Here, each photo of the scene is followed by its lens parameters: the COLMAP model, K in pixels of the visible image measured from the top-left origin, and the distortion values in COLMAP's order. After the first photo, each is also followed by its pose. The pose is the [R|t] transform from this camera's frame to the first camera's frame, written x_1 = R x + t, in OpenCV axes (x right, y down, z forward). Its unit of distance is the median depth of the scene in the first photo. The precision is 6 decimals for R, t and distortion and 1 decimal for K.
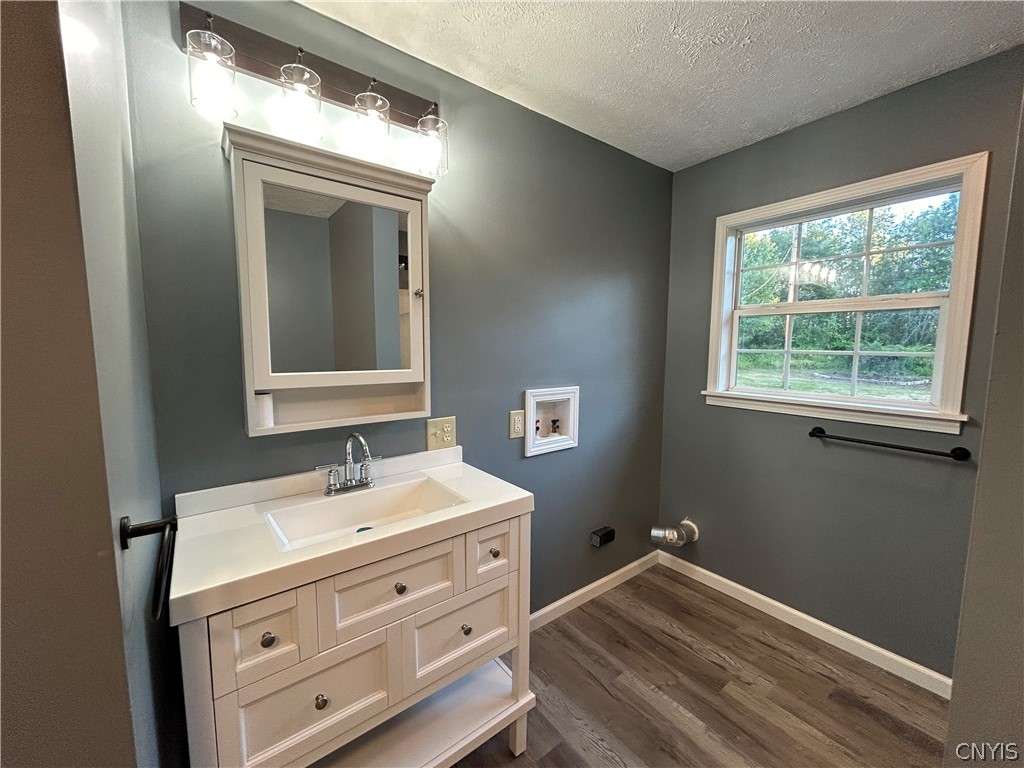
lens RADIAL K [[410.3, 0, 512.0], [0, 410.3, 384.0], [0, 0, 1]] dist [0.001247, 0.000187]
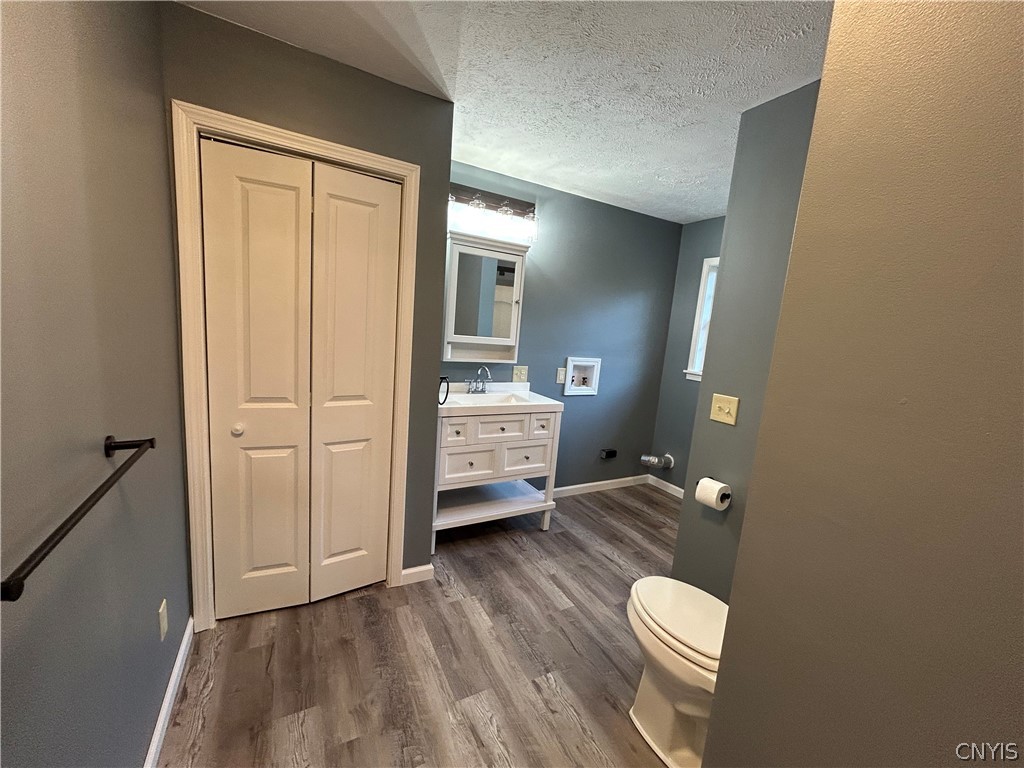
lens RADIAL K [[410.3, 0, 512.0], [0, 410.3, 384.0], [0, 0, 1]] dist [0.001247, 0.000187]
pose [[0.985977, 0.097028, -0.135777, 0.051807], [-0.091449, 0.994712, 0.046756, 0.076328], [0.139596, -0.033684, 0.989636, -0.853698]]
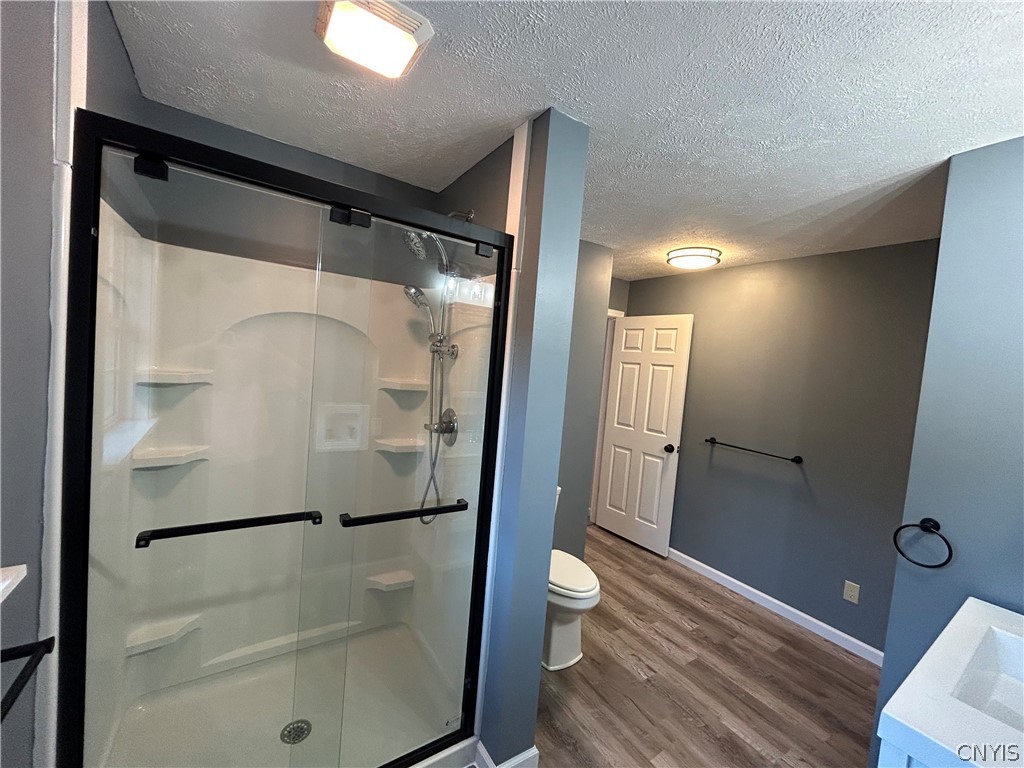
lens RADIAL K [[410.3, 0, 512.0], [0, 410.3, 384.0], [0, 0, 1]] dist [0.001247, 0.000187]
pose [[-0.994384, -0.092705, 0.051052, 0.493625], [-0.083470, 0.983549, 0.160198, -0.212763], [-0.065063, 0.155037, -0.985764, 1.238384]]
